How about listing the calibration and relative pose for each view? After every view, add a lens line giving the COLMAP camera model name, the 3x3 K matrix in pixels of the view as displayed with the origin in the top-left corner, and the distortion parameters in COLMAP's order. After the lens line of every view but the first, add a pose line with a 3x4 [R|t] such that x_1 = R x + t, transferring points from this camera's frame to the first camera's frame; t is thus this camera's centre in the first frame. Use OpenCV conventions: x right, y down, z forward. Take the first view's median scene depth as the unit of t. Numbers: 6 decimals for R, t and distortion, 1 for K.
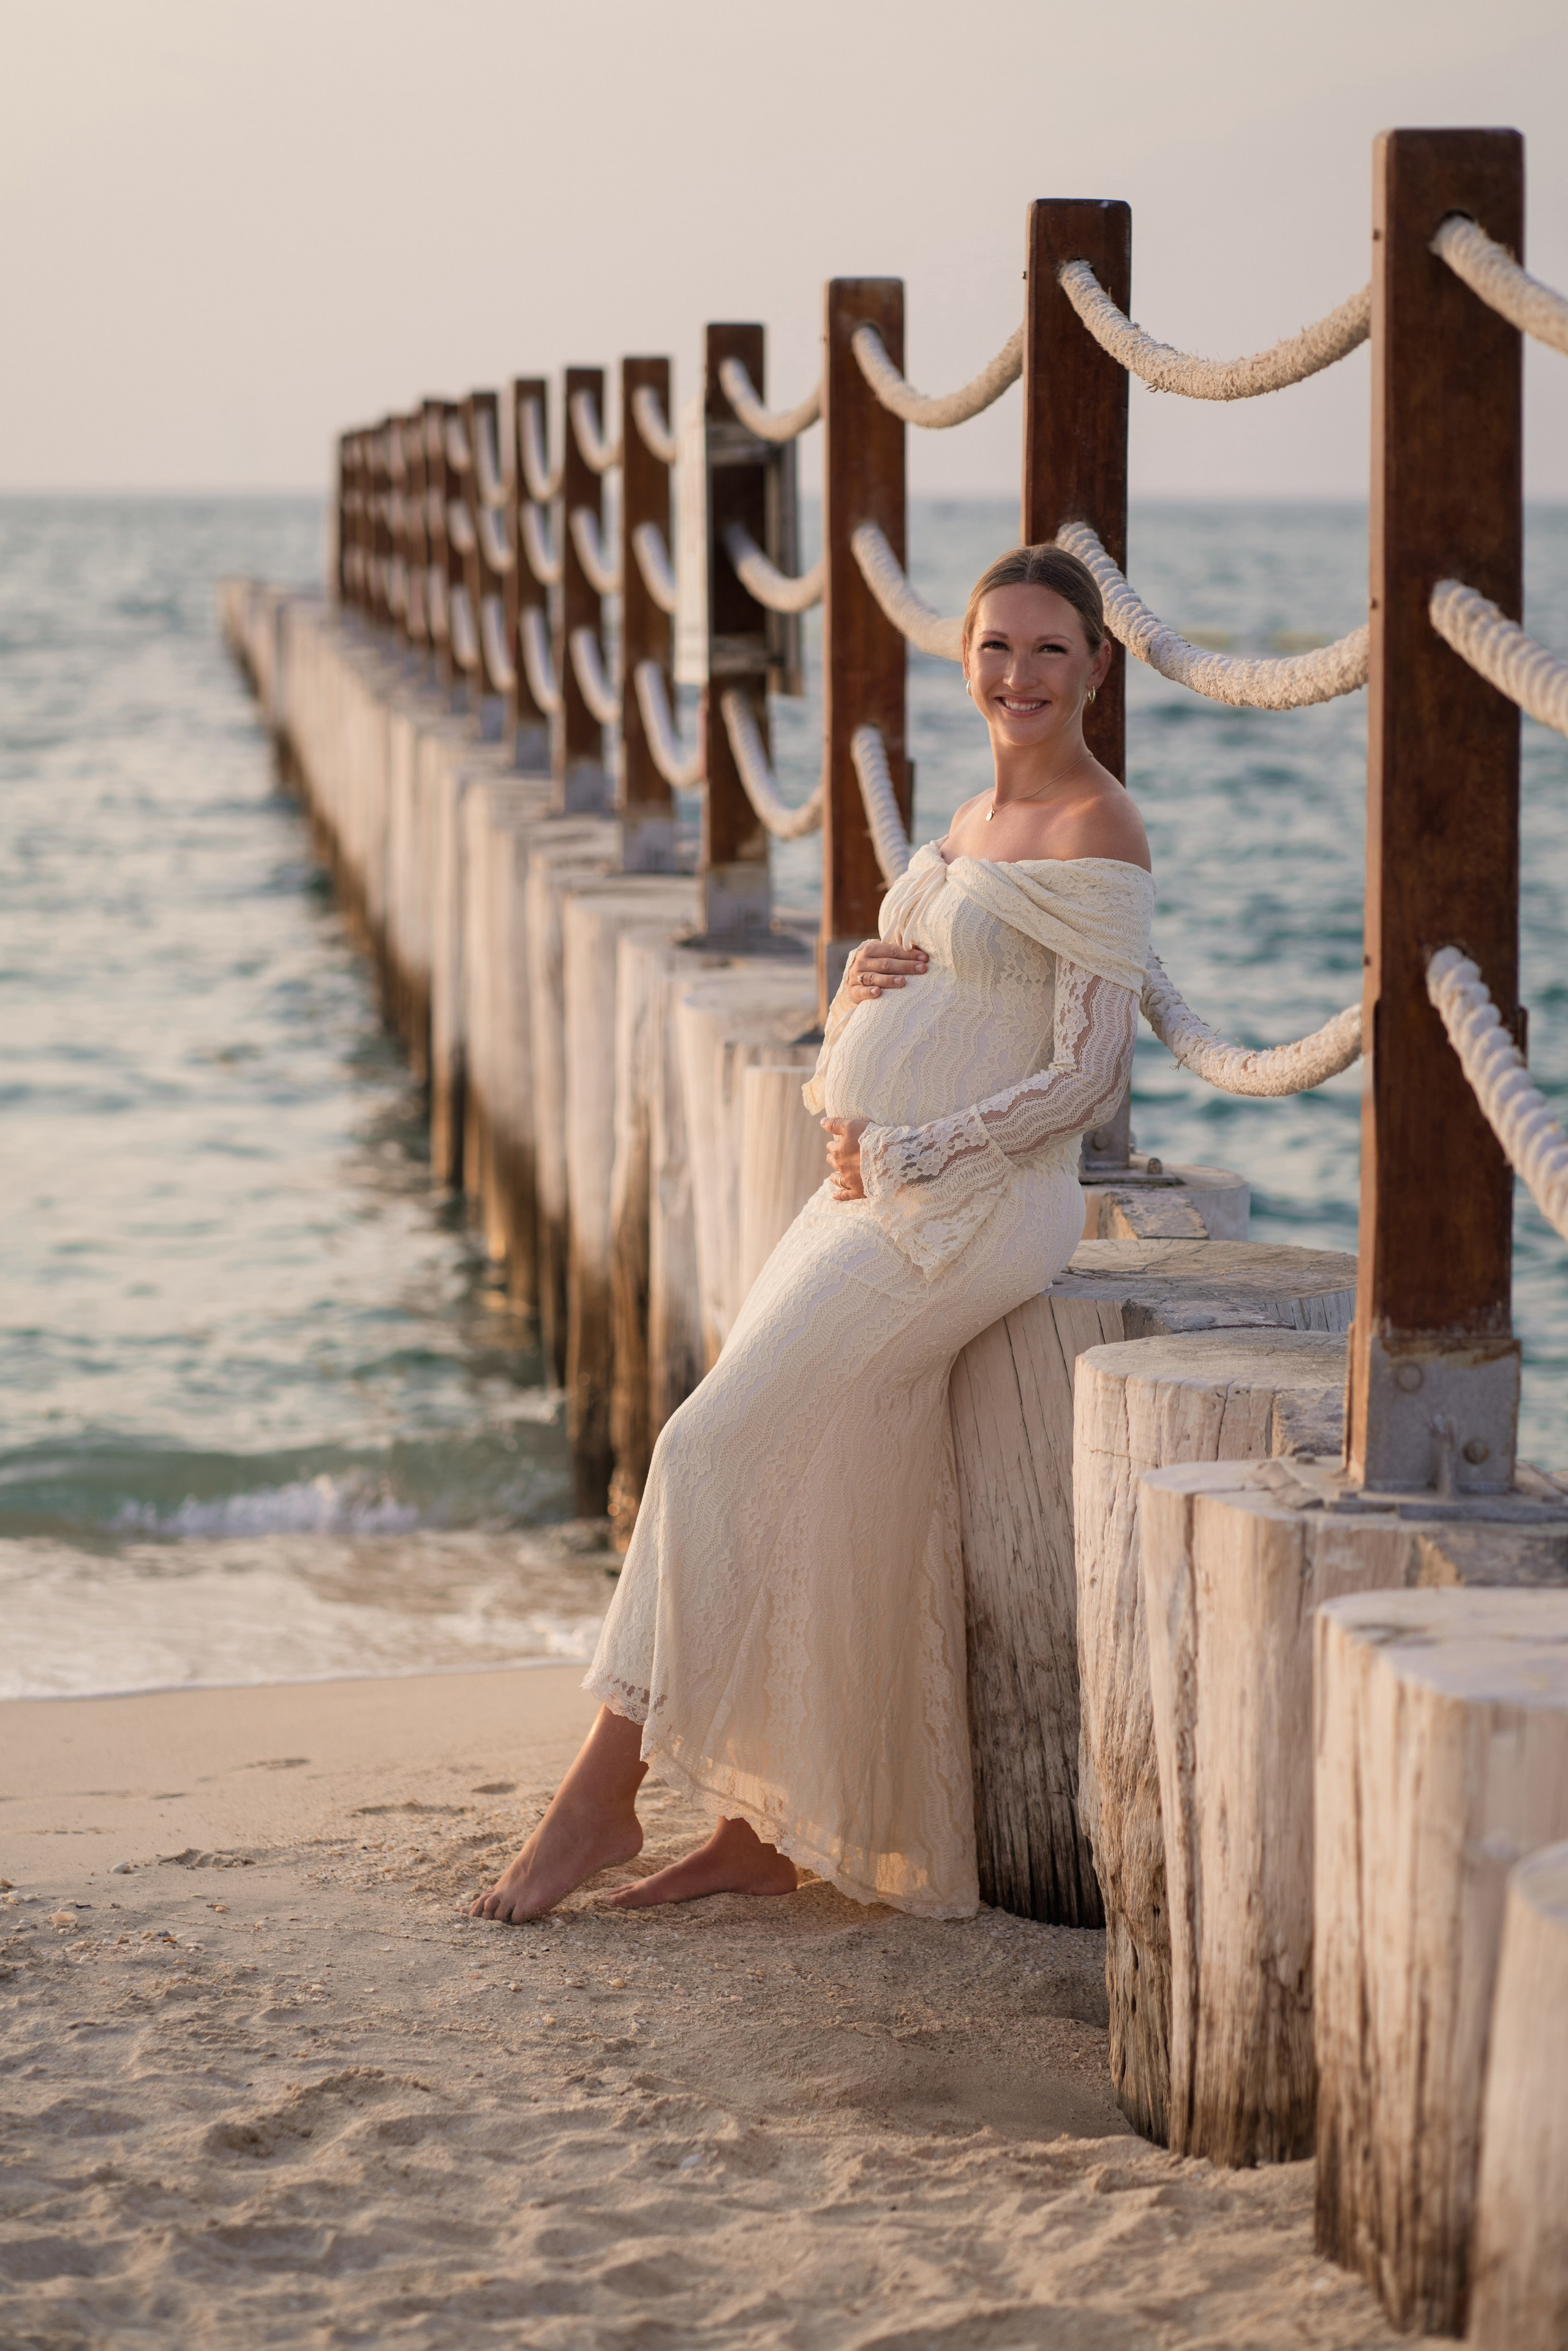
lens RADIAL K [[5513.3, 0, 852.1], [0, 5513.3, 1167.0], [0, 0, 1]] dist [0.122212, -2.512009]
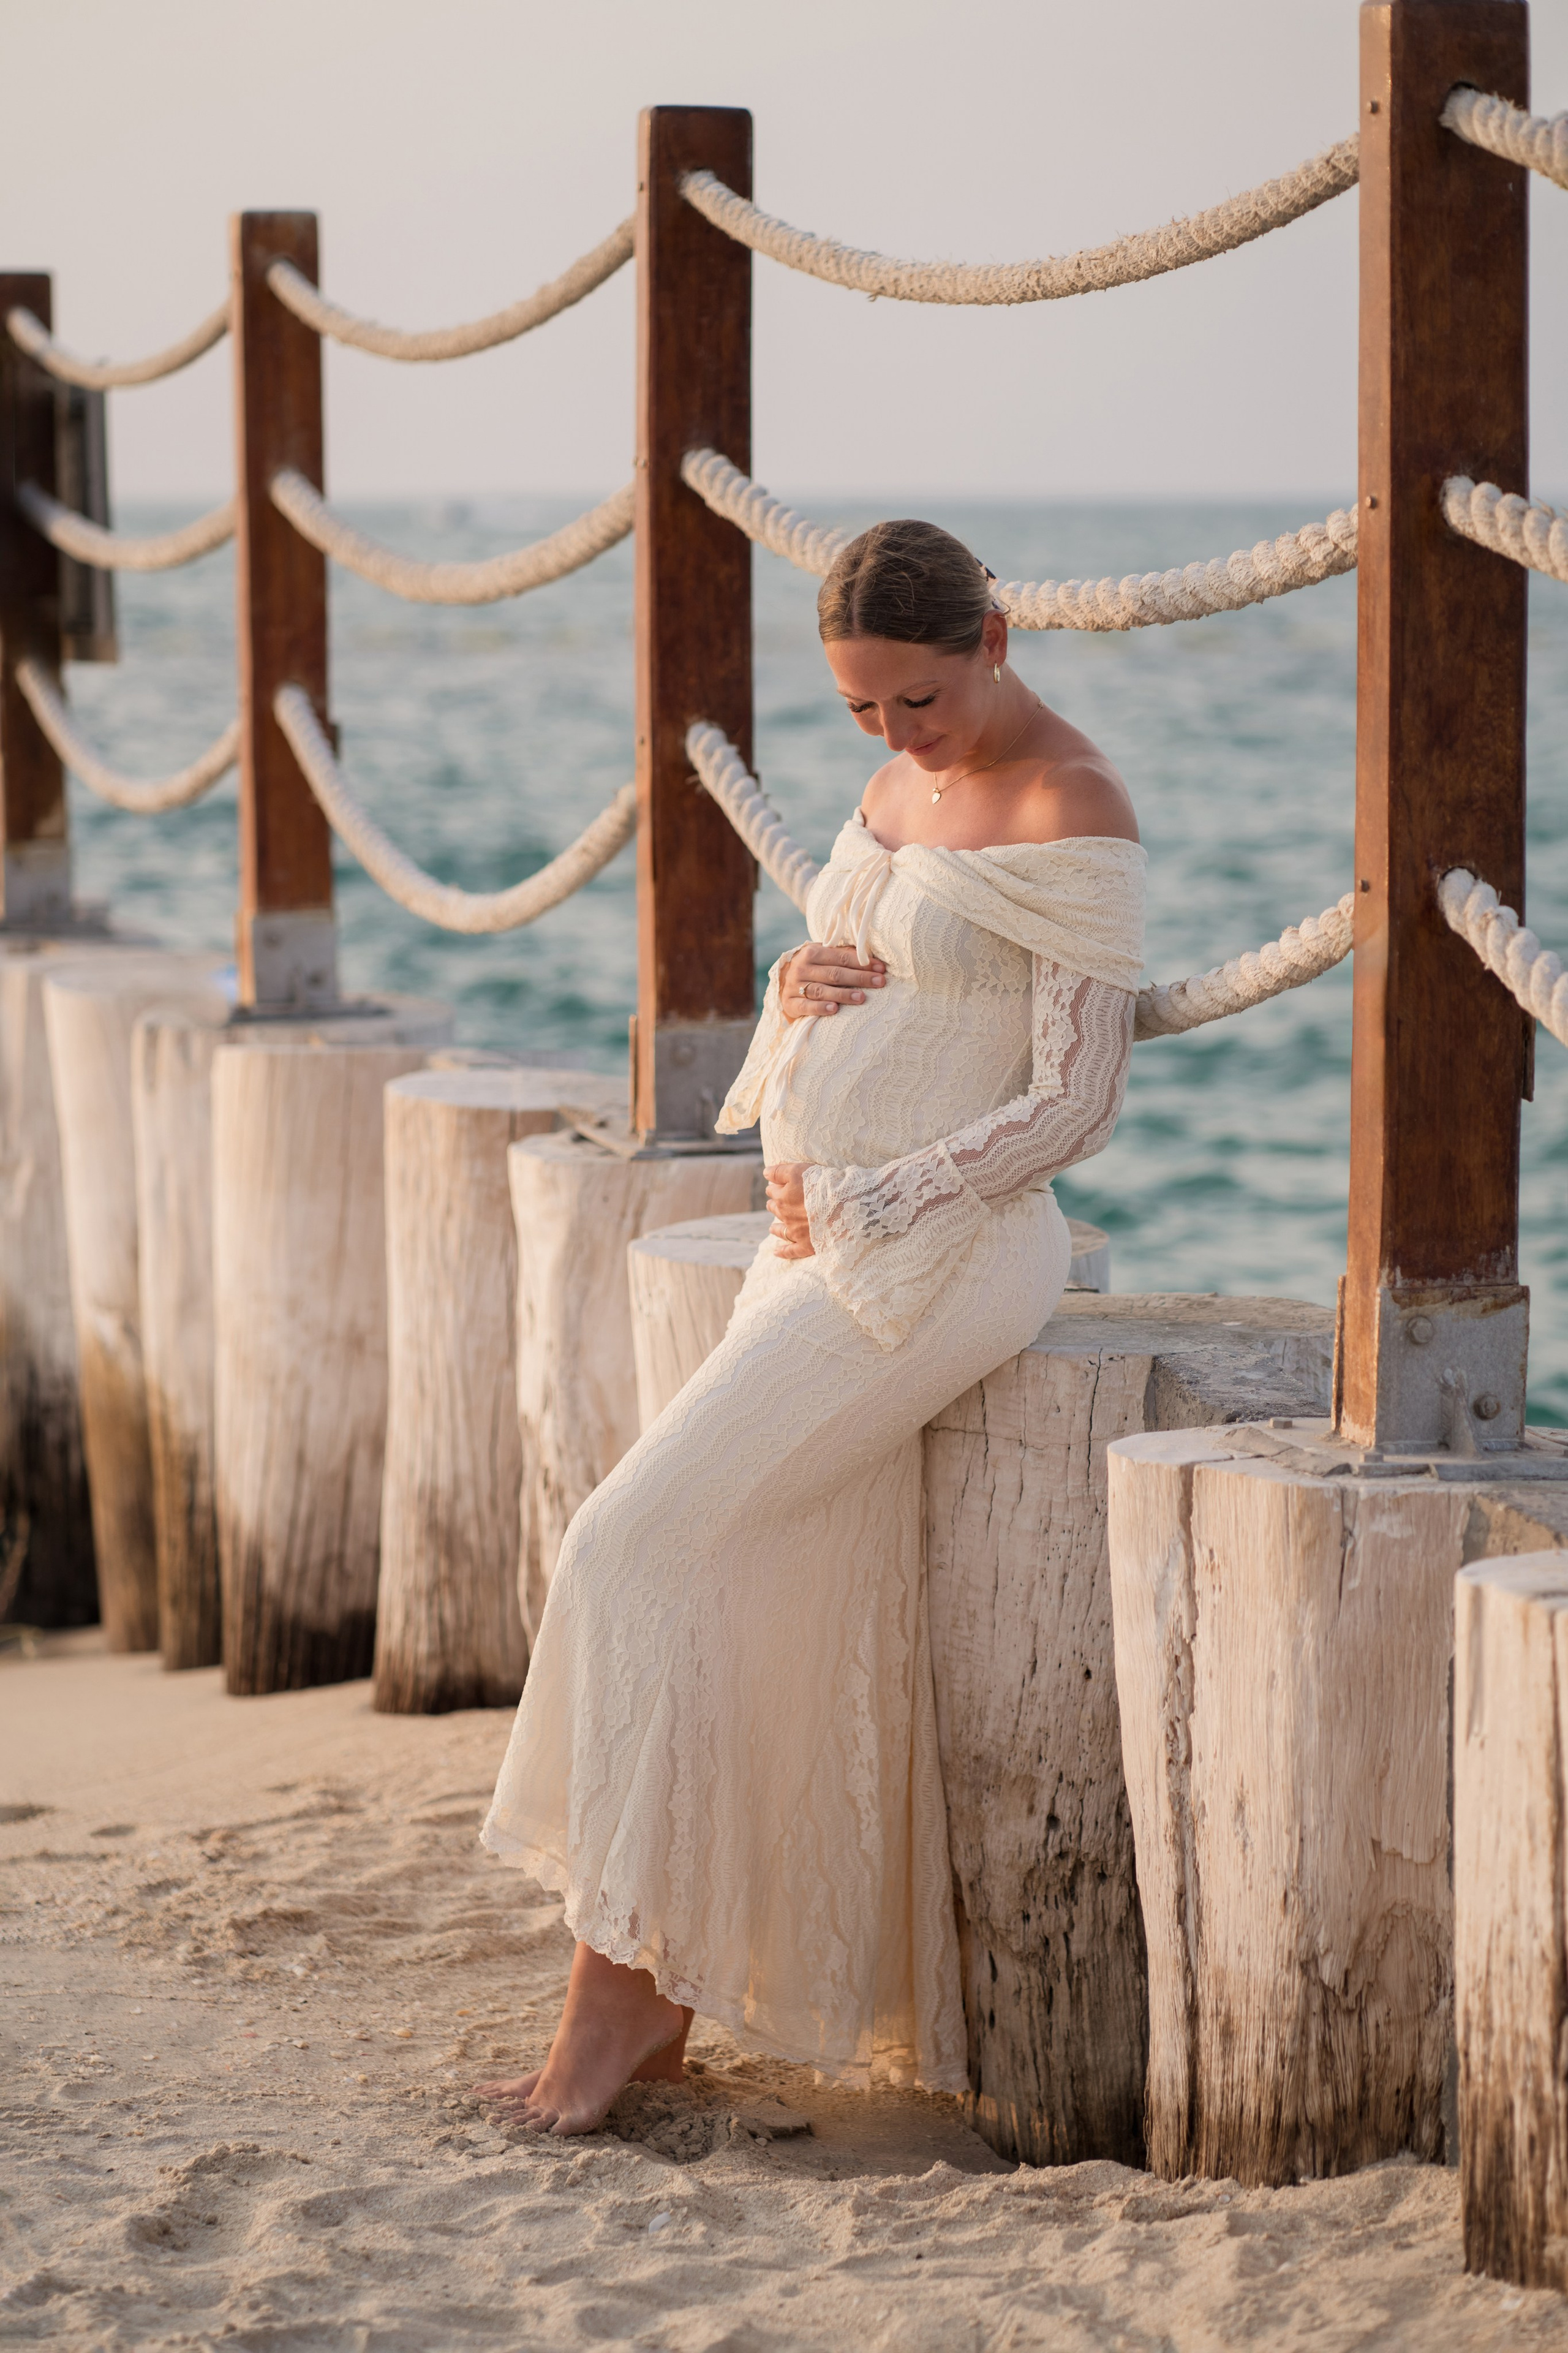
lens RADIAL K [[5525.2, 0, 811.0], [0, 5525.2, 1182.1], [0, 0, 1]] dist [0.136819, -2.707618]
pose [[0.977997, -0.033225, 0.205955, -0.192660], [0.032779, 0.999447, 0.005581, 0.004382], [-0.206027, 0.001293, 0.978546, 0.102715]]
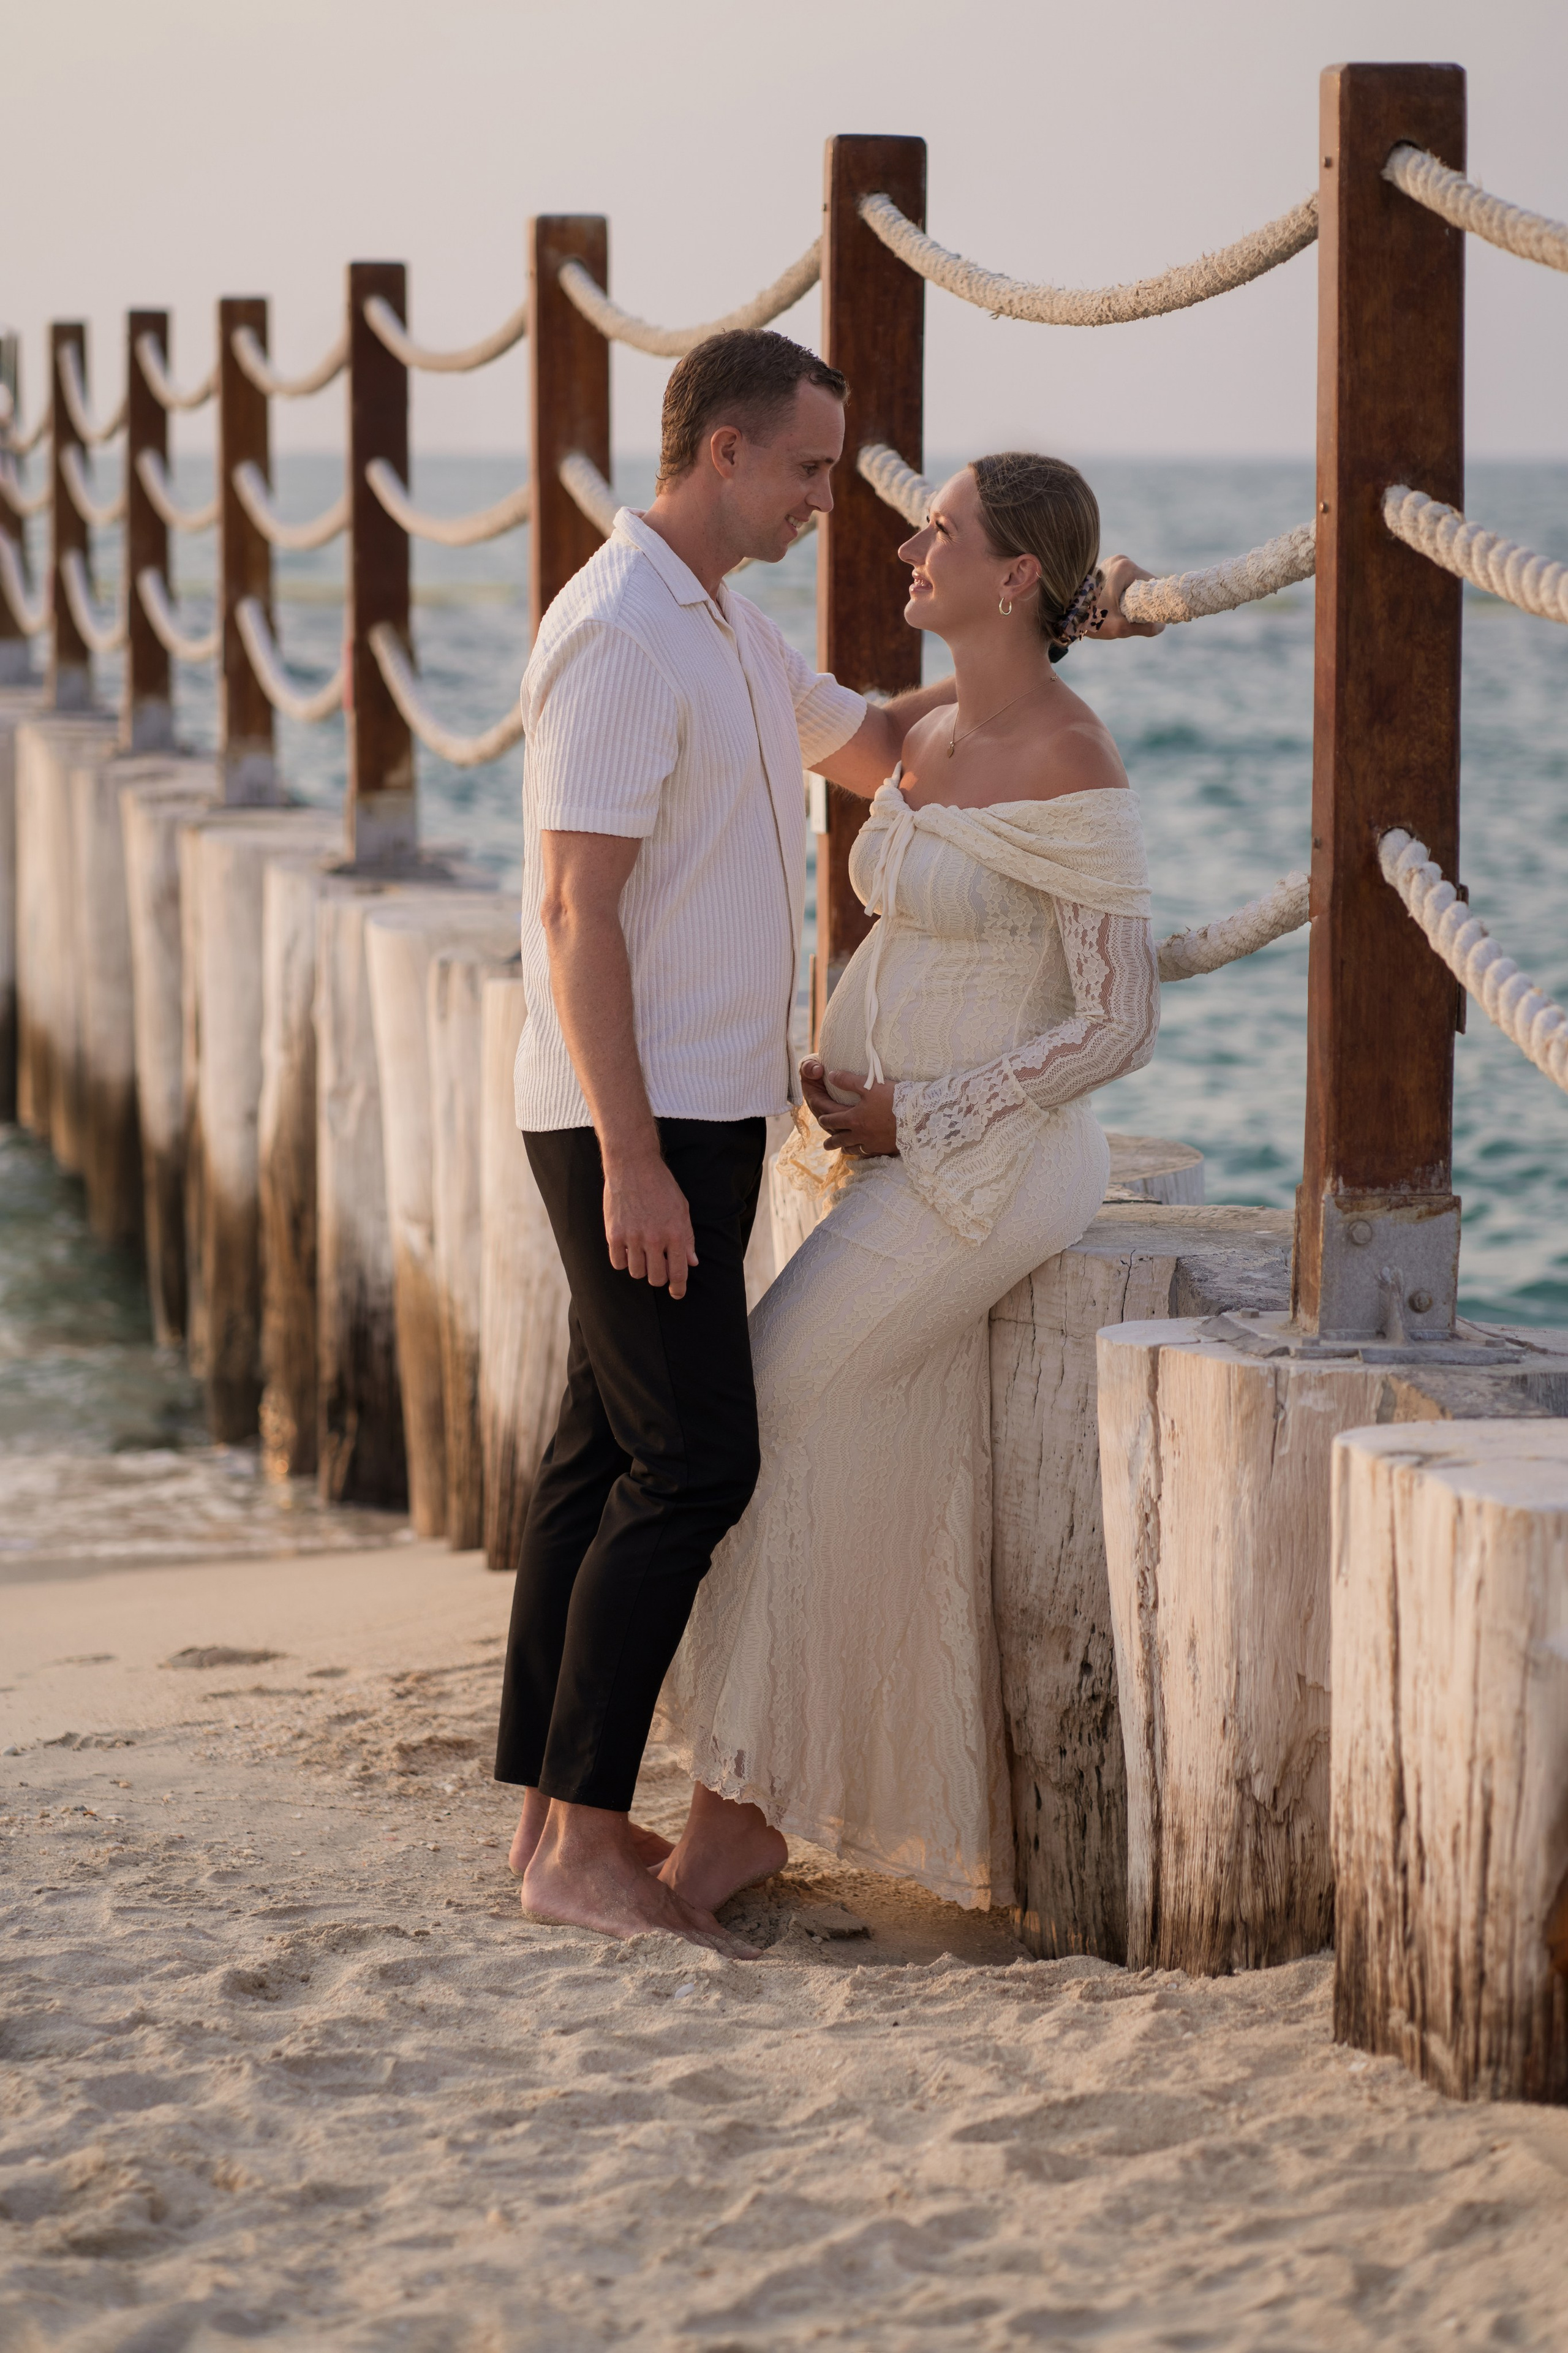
lens RADIAL K [[5517.8, 0, 852.1], [0, 5517.8, 1167.9], [0, 0, 1]] dist [0.122212, -2.512009]
pose [[0.992977, -0.014688, 0.117394, -0.122319], [0.013806, 0.999870, 0.008318, 0.015321], [-0.117501, -0.006639, 0.993051, -0.051331]]
